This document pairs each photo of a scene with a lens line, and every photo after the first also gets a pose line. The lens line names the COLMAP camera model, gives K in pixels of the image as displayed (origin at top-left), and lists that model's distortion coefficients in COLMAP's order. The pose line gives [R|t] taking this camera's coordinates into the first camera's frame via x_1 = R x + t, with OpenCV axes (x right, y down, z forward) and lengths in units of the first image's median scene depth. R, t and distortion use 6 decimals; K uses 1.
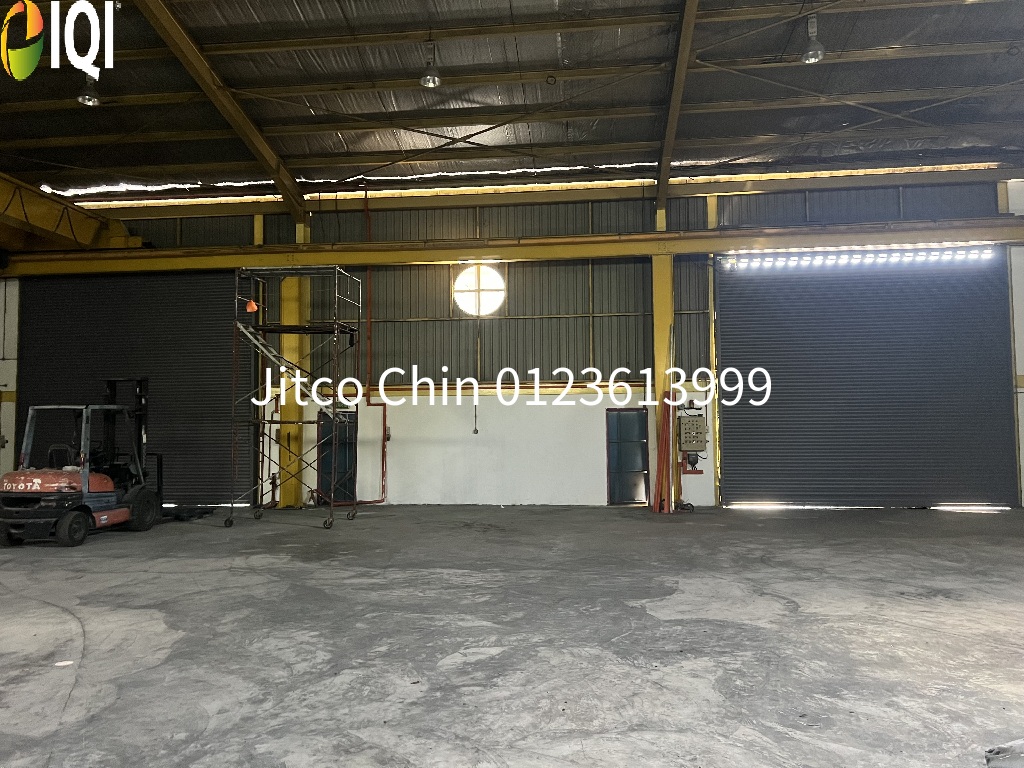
lens RADIAL K [[765.8, 0, 509.9], [0, 765.8, 379.2], [0, 0, 1]] dist [0.008260, -0.002956]
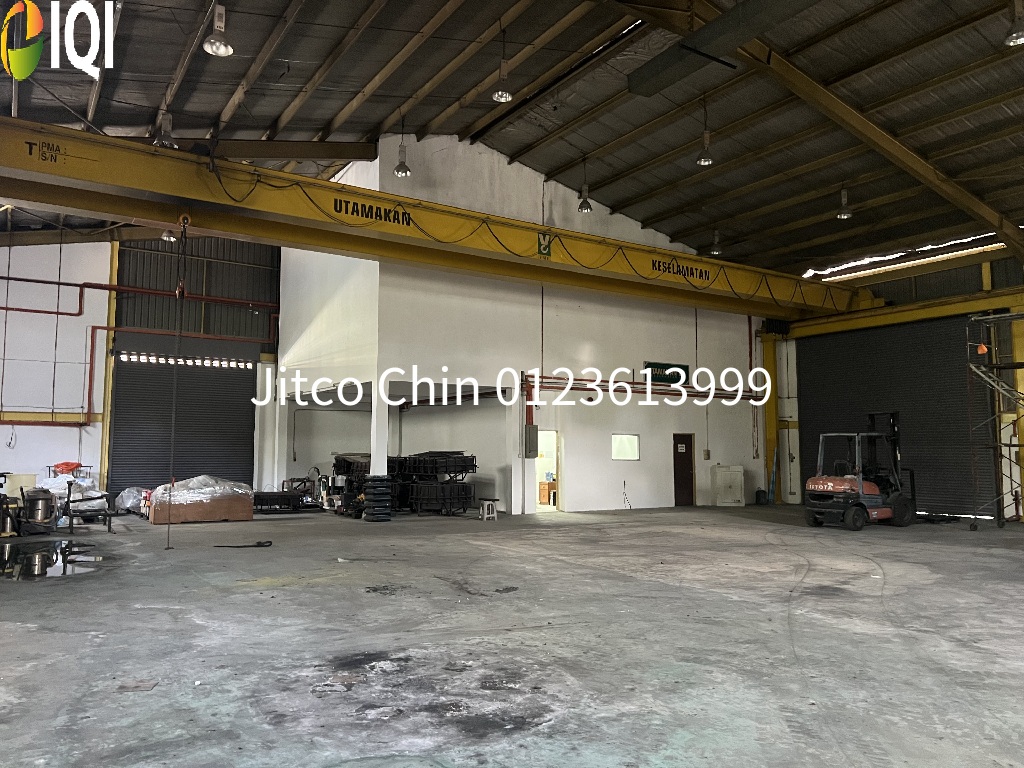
lens RADIAL K [[765.8, 0, 509.9], [0, 765.8, 379.2], [0, 0, 1]] dist [0.008260, -0.002956]
pose [[0.626559, -0.059567, -0.777095, 0.138072], [0.040079, 0.998218, -0.044202, -0.025286], [0.778343, -0.003450, 0.627830, -0.348584]]
